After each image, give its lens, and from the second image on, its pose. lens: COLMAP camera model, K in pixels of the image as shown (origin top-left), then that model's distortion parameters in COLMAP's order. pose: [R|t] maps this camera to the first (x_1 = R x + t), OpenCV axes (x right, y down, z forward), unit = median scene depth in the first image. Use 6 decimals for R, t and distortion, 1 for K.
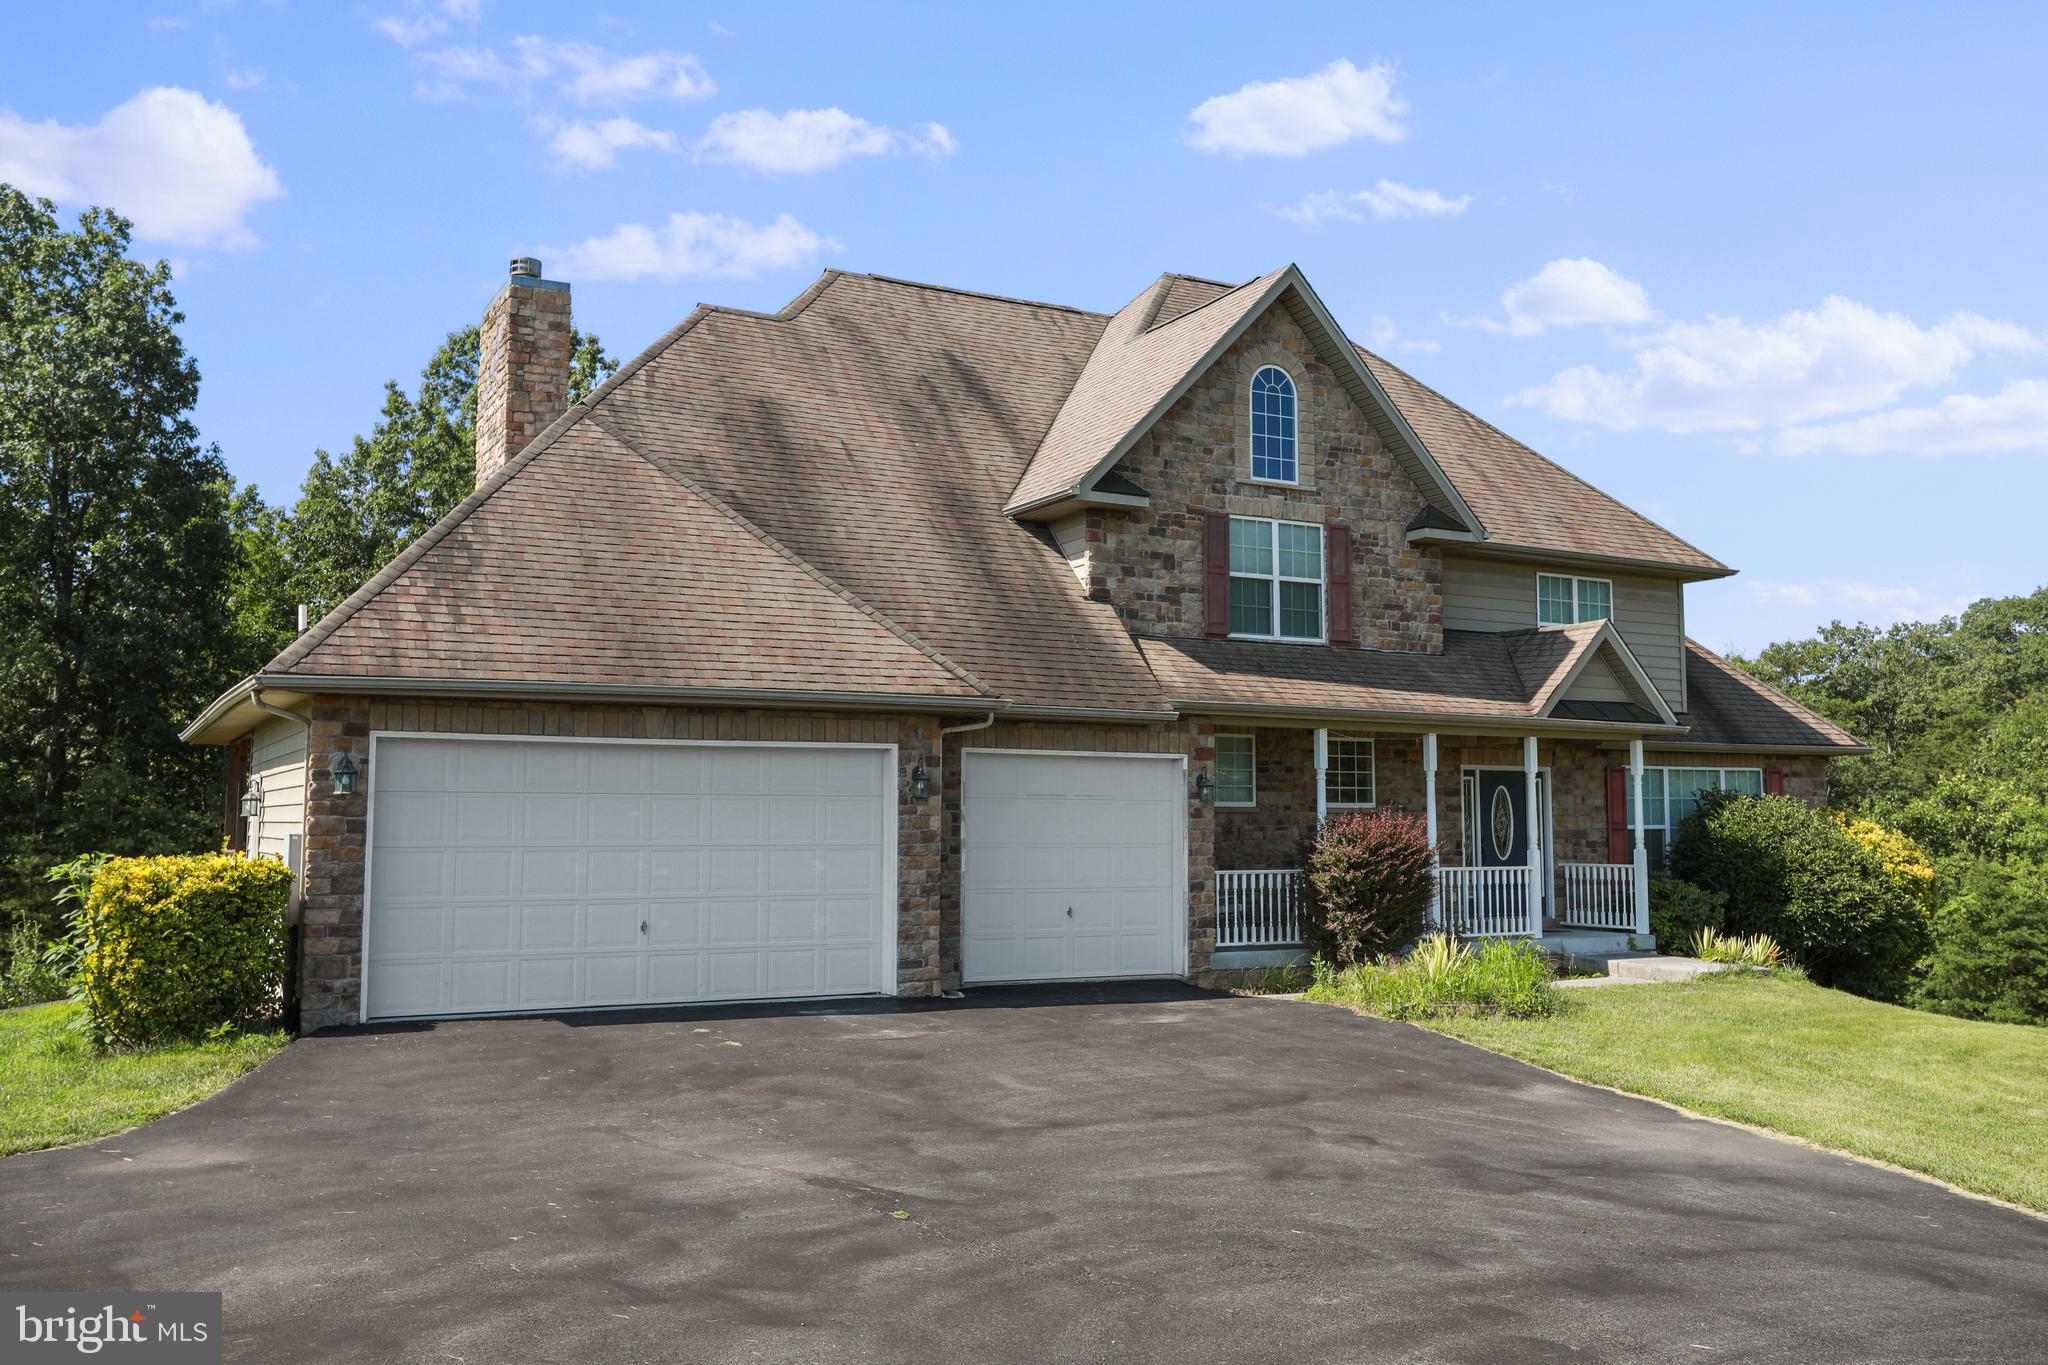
lens RADIAL K [[1736.9, 0, 1024.0], [0, 1736.9, 682.5], [0, 0, 1]] dist [-0.003855, 0.017930]
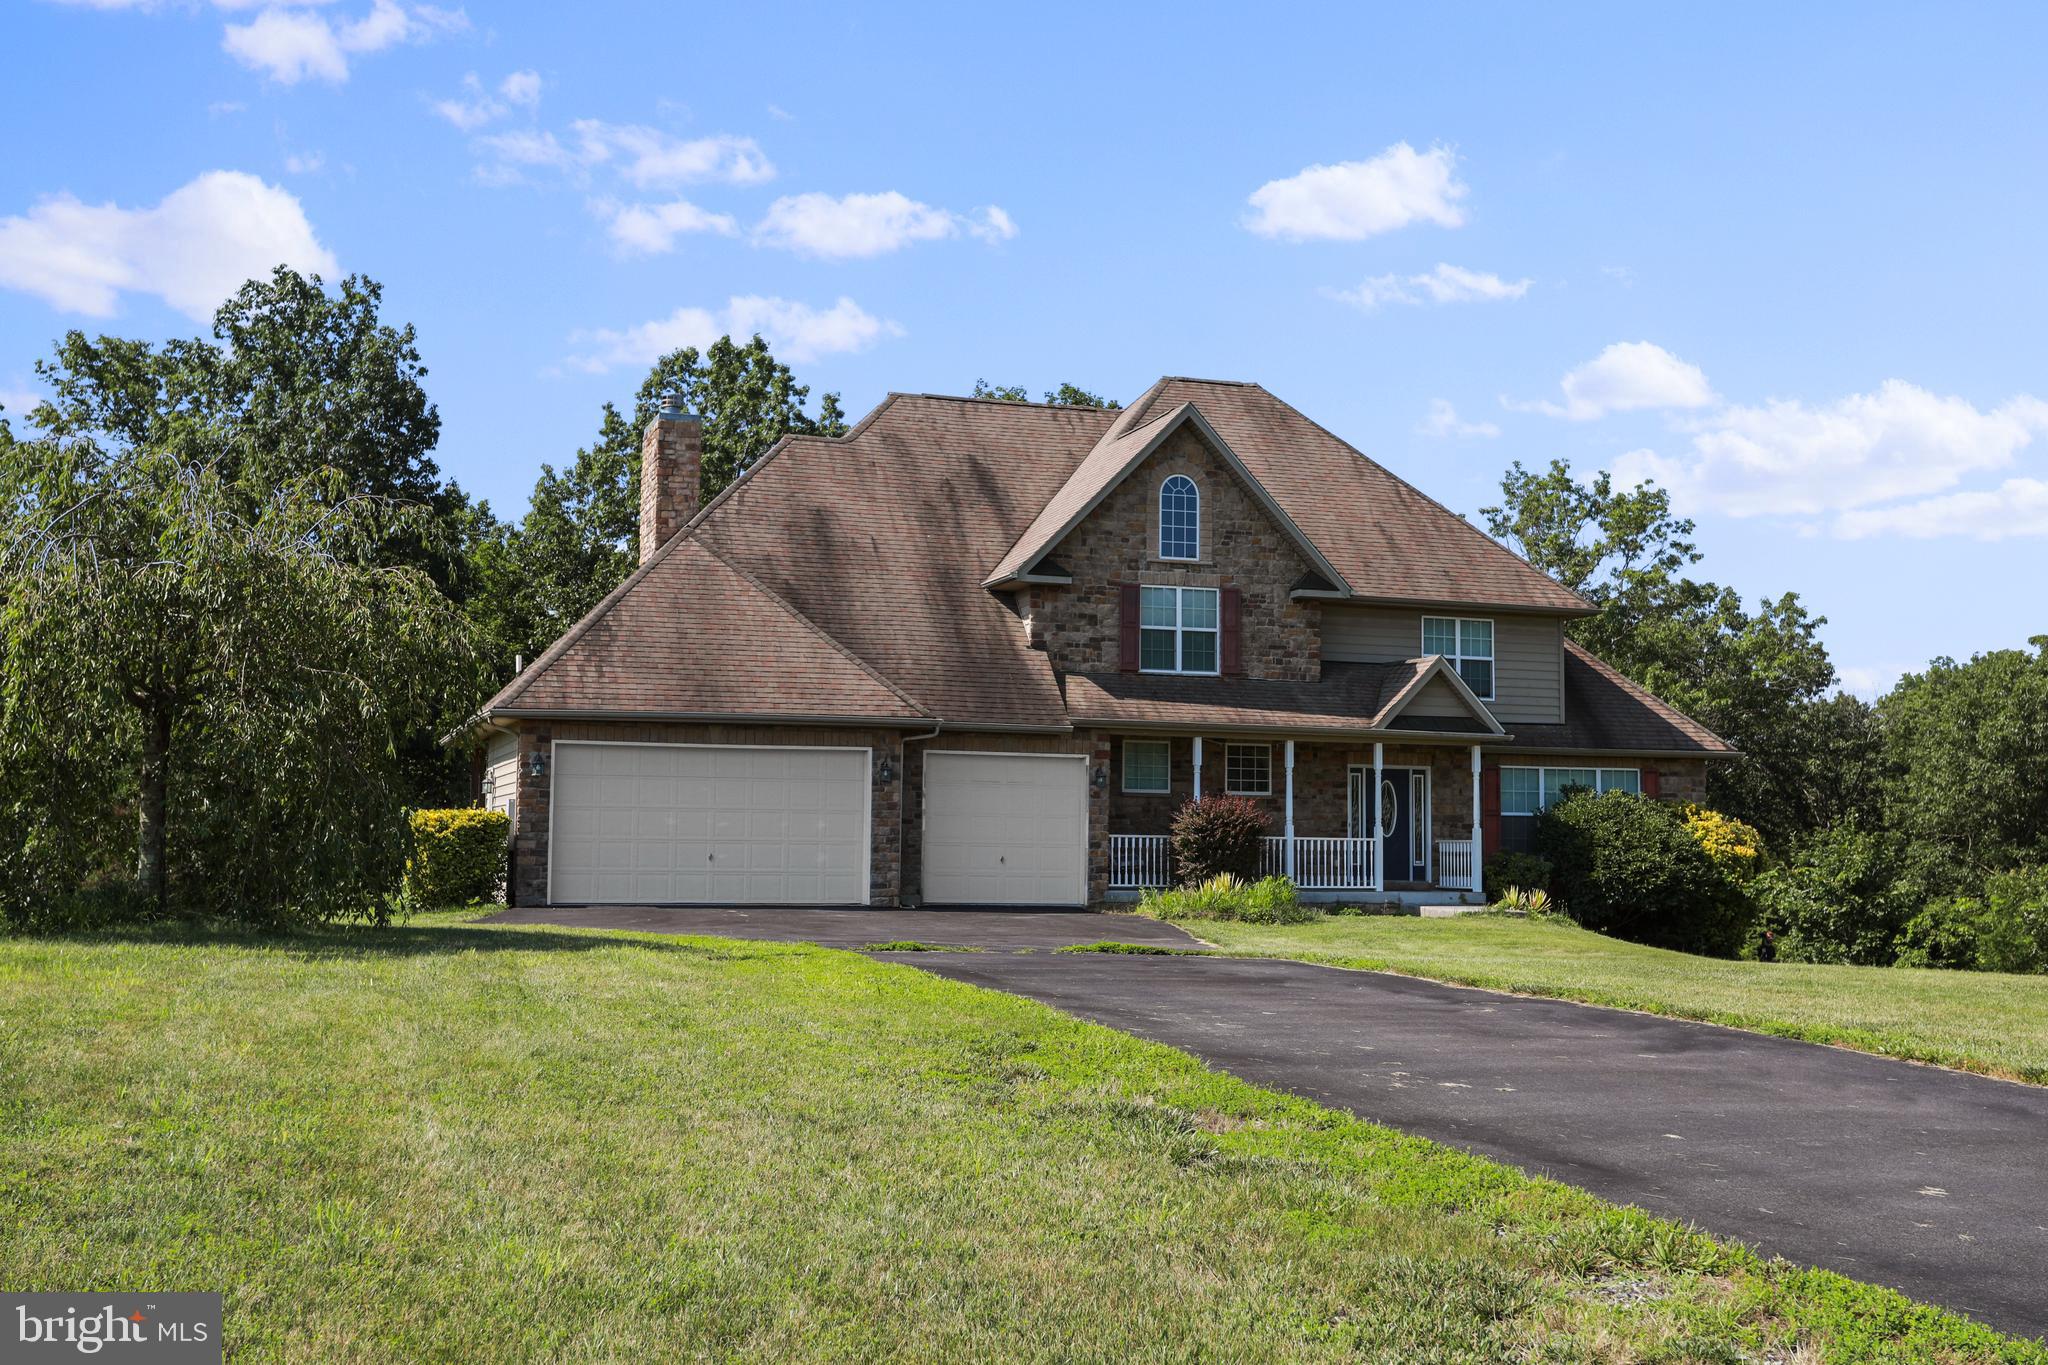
lens RADIAL K [[2237.3, 0, 1024.0], [0, 2237.3, 682.5], [0, 0, 1]] dist [0.008393, -0.011897]
pose [[0.983620, -0.004125, -0.180207, 0.345843], [0.005124, 0.999974, 0.005080, -0.026864], [0.180181, -0.005920, 0.983616, -0.786256]]
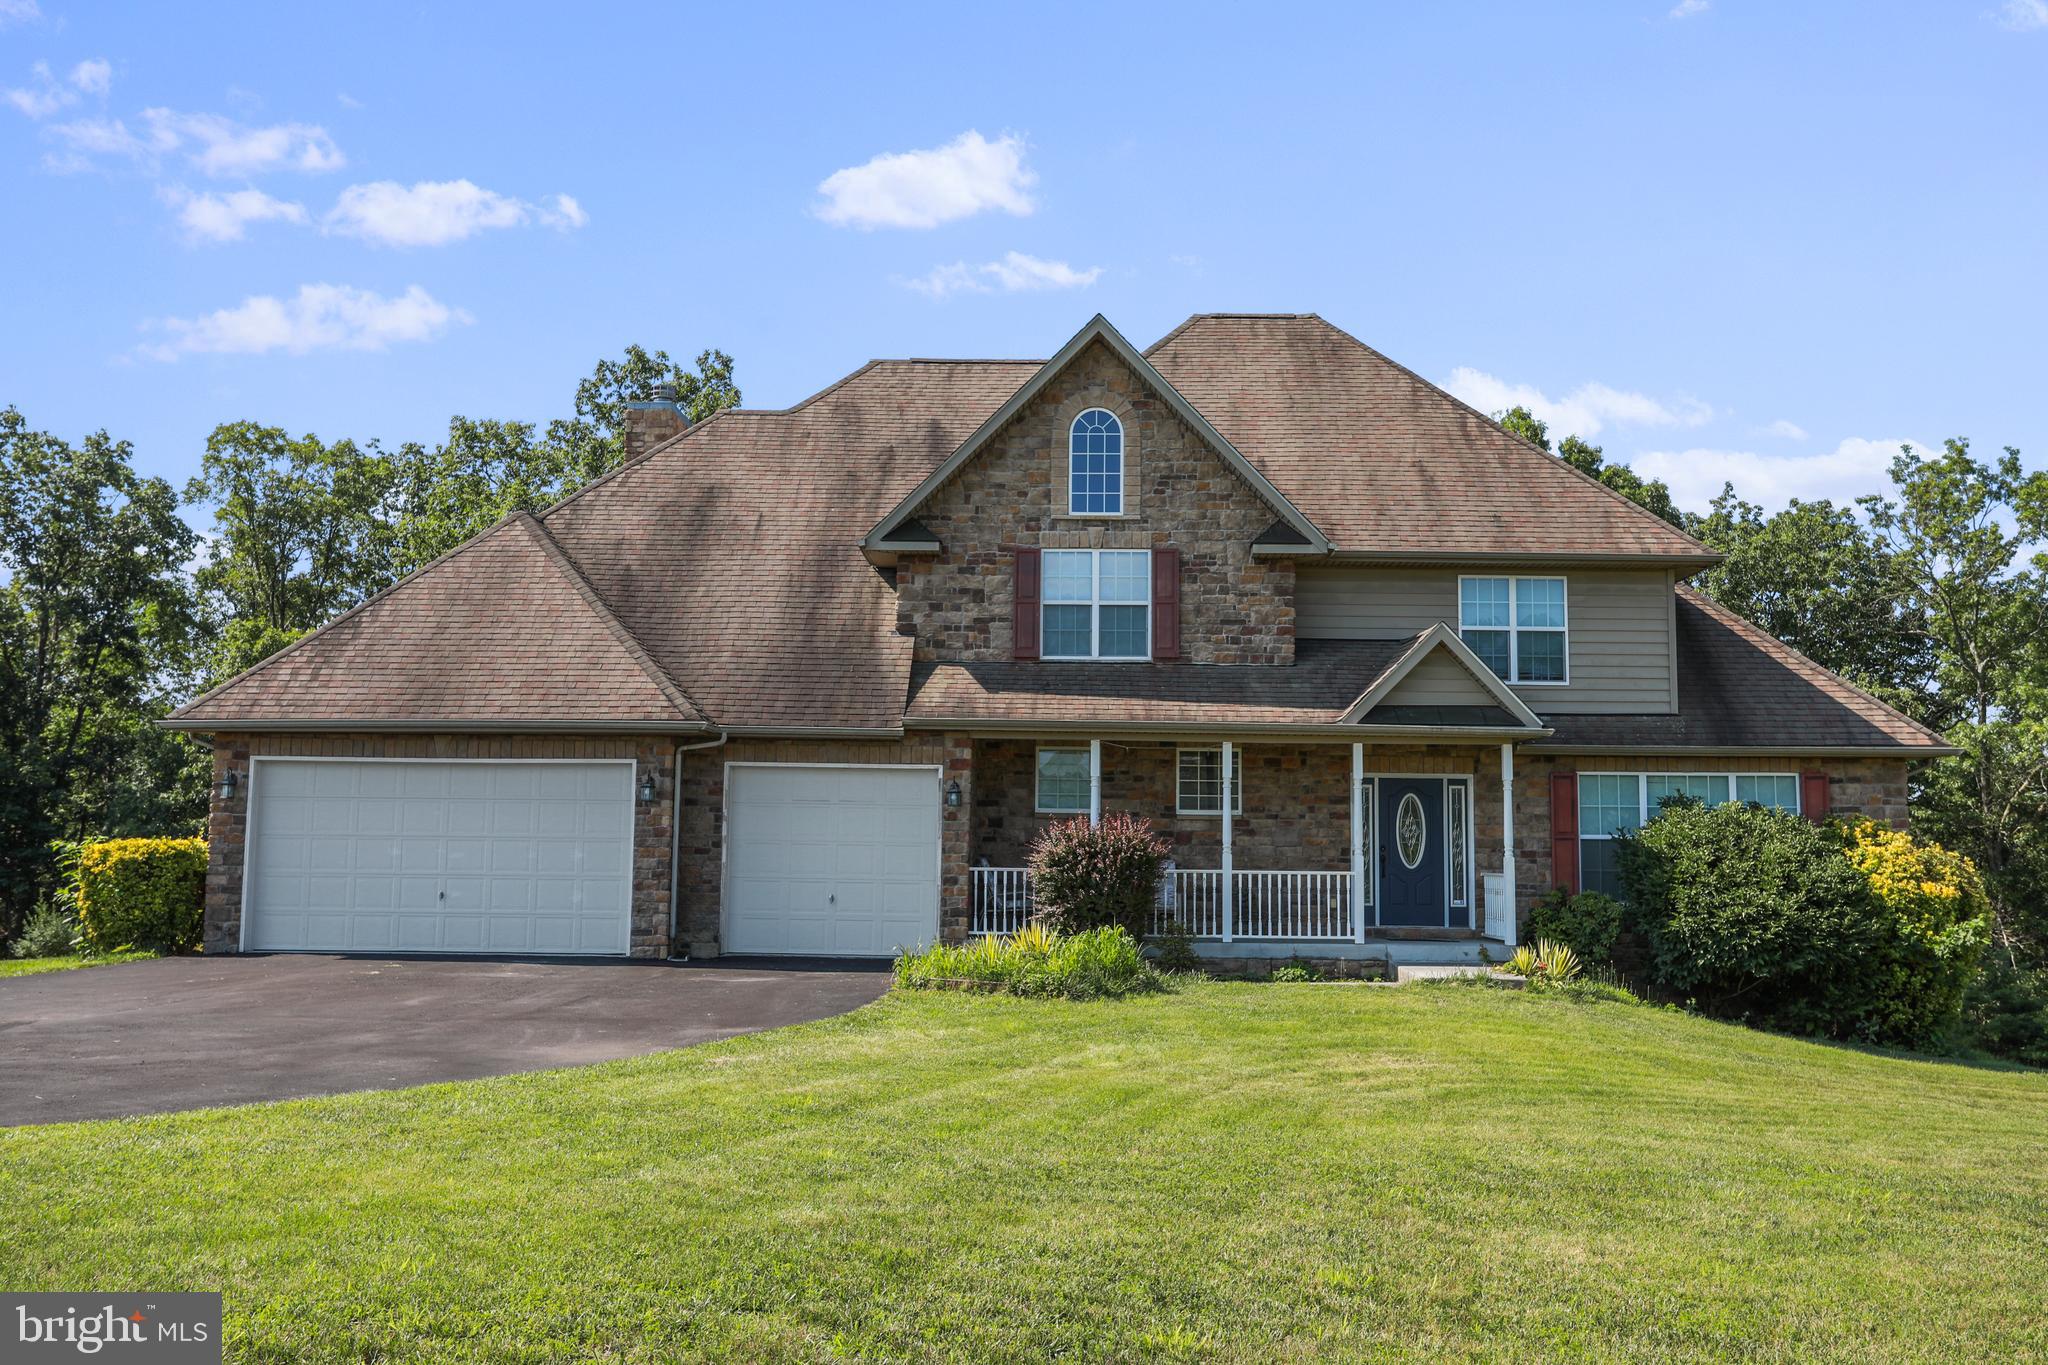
lens RADIAL K [[1782.1, 0, 1024.0], [0, 1782.1, 682.5], [0, 0, 1]] dist [-0.003723, 0.011300]
pose [[0.863683, -0.040268, -0.502425, 0.666504], [0.031152, 0.999163, -0.026529, 0.018140], [0.503072, 0.007261, 0.864214, 0.010701]]
